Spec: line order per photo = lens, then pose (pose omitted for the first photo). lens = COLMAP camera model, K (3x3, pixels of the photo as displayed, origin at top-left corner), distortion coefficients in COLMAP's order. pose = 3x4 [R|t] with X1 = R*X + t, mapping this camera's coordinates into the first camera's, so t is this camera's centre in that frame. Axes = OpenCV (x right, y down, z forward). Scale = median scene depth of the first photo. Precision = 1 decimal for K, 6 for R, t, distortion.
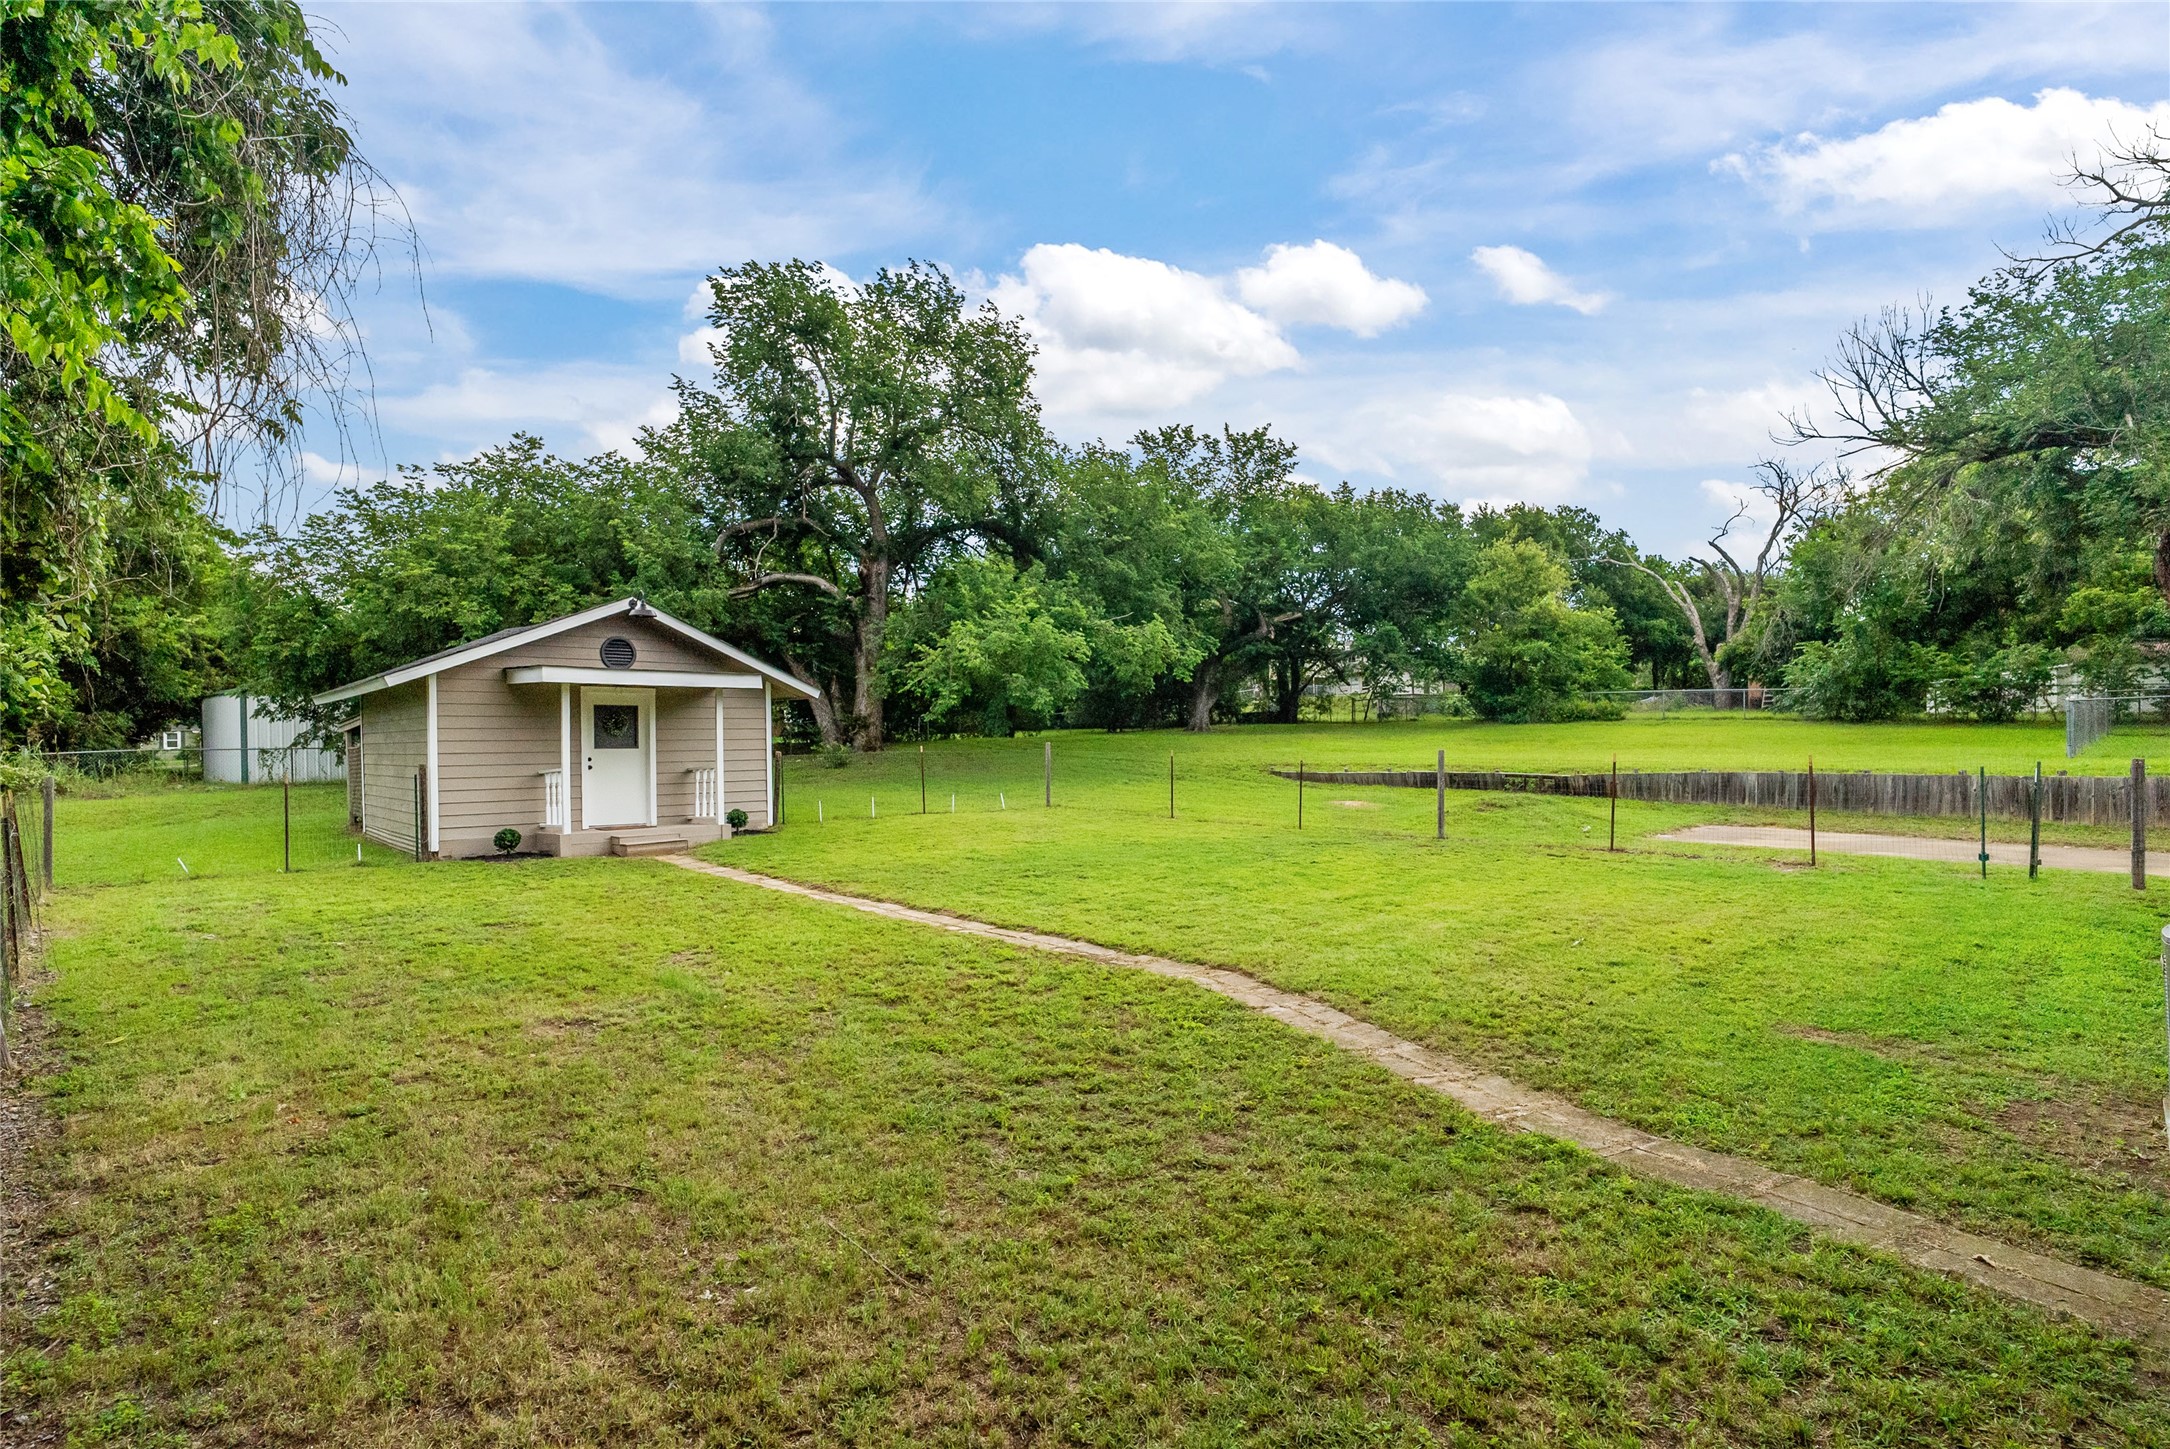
lens RADIAL K [[1022.7, 0, 1084.9], [0, 1022.7, 739.6], [0, 0, 1]] dist [-0.014474, 0.003846]
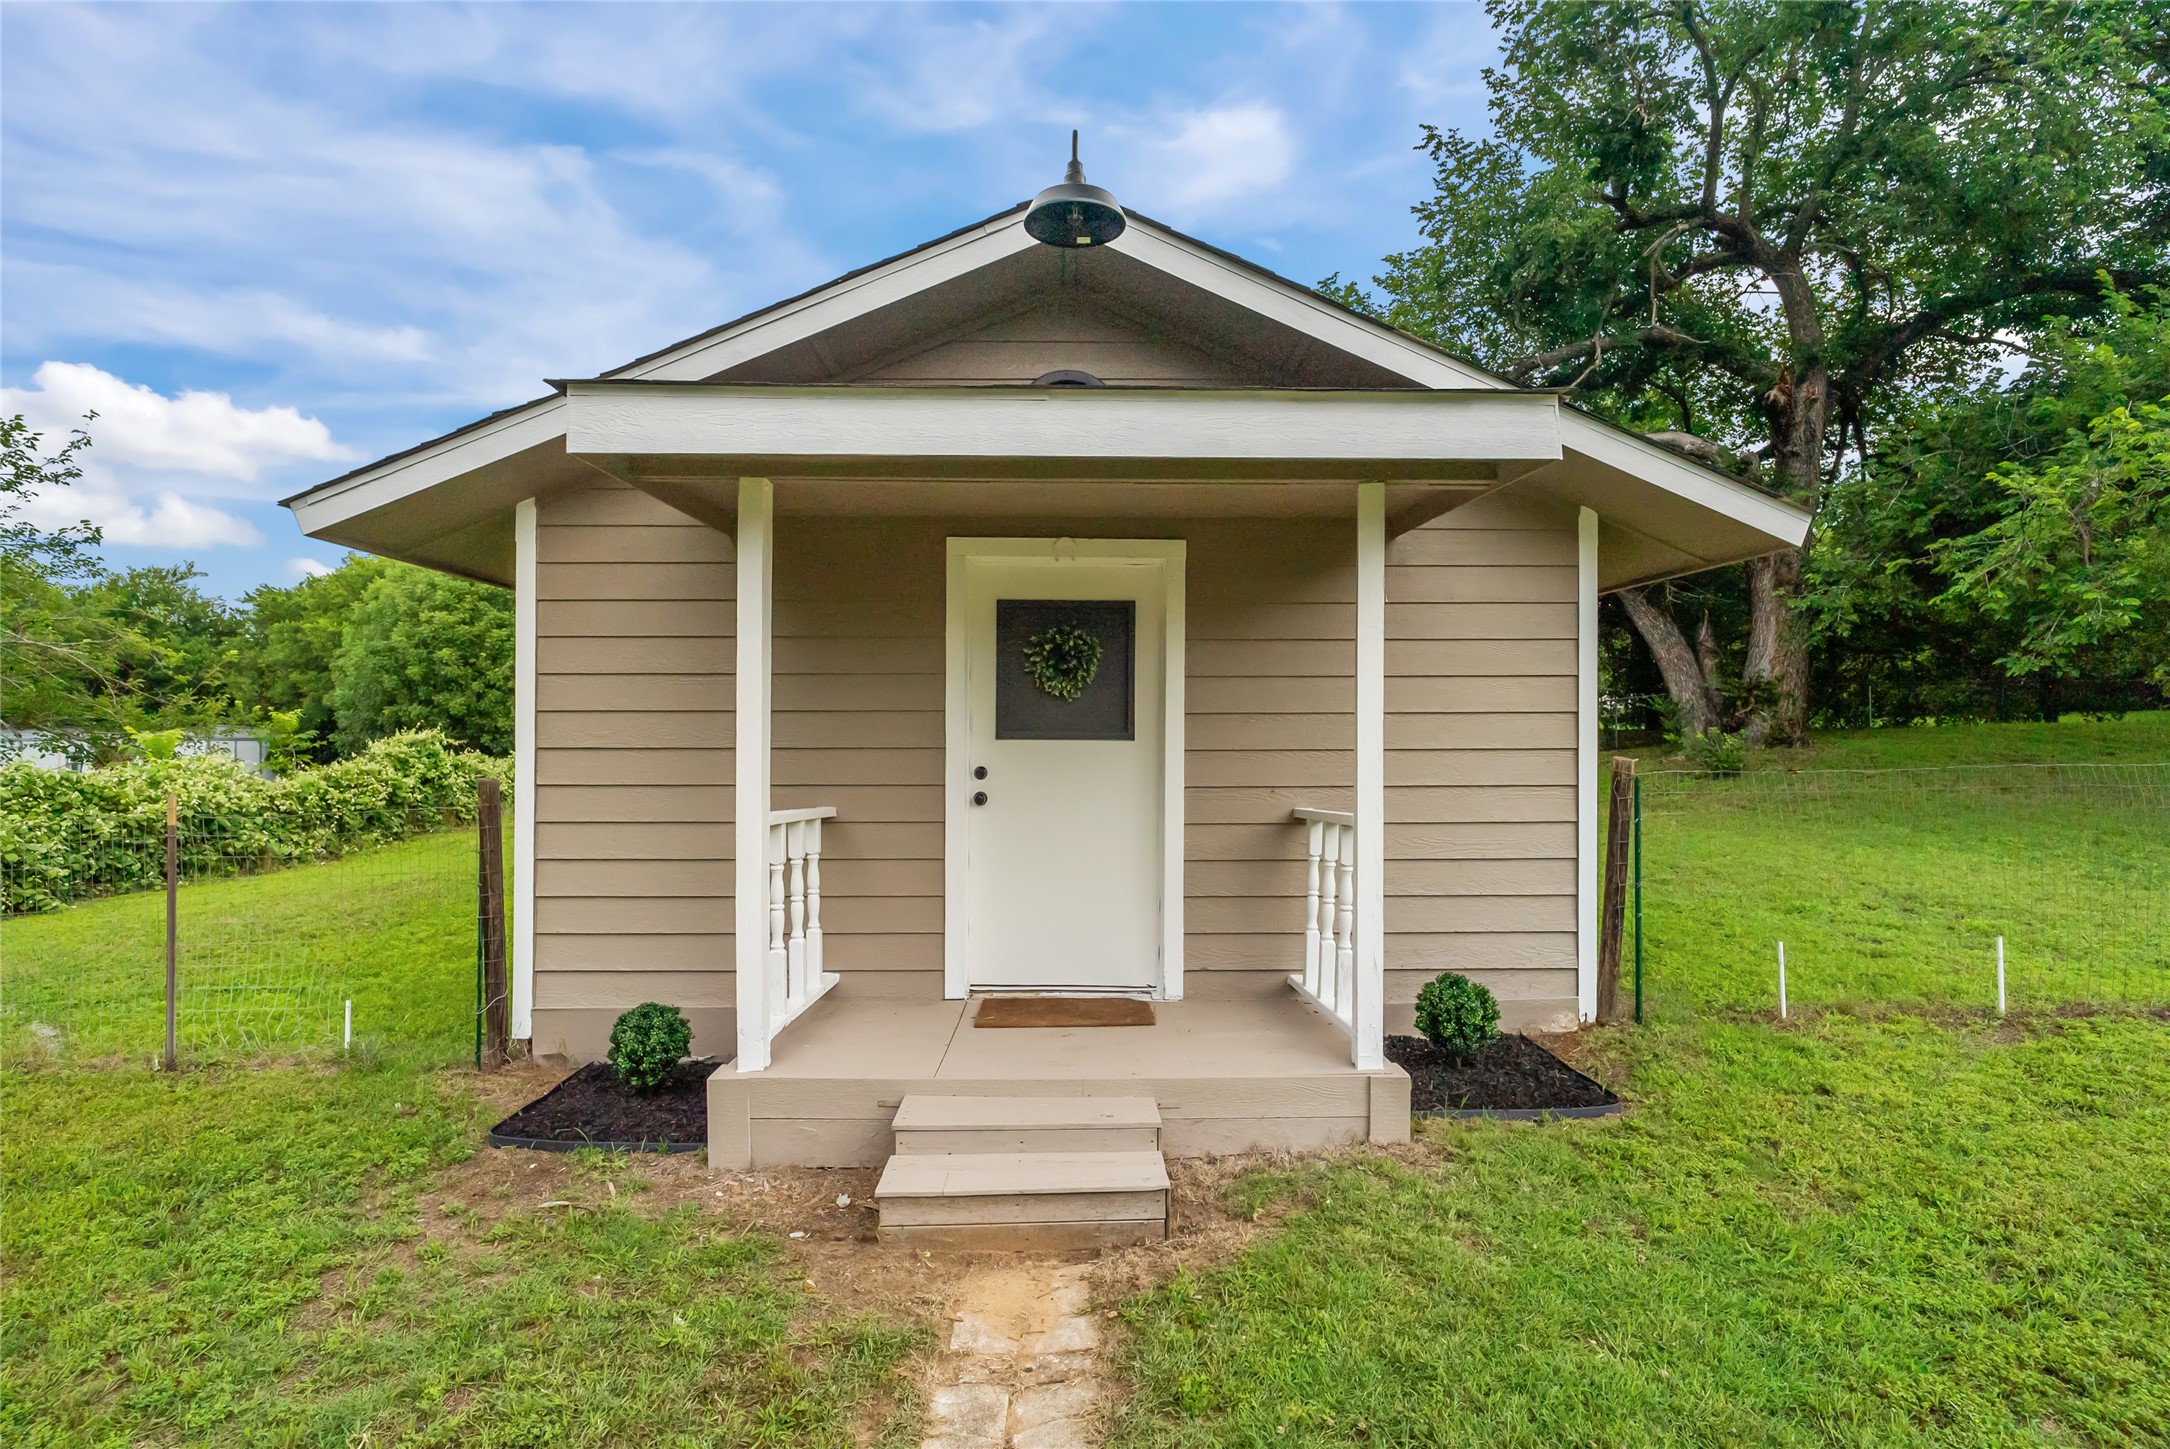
lens RADIAL K [[1022.7, 0, 1089.7], [0, 1022.7, 732.7], [0, 0, 1]] dist [-0.014474, 0.003846]
pose [[0.732239, 0.013049, -0.680922, -0.115974], [-0.007890, 0.999912, 0.010677, 0.001562], [0.681002, -0.002446, 0.732278, 0.371939]]
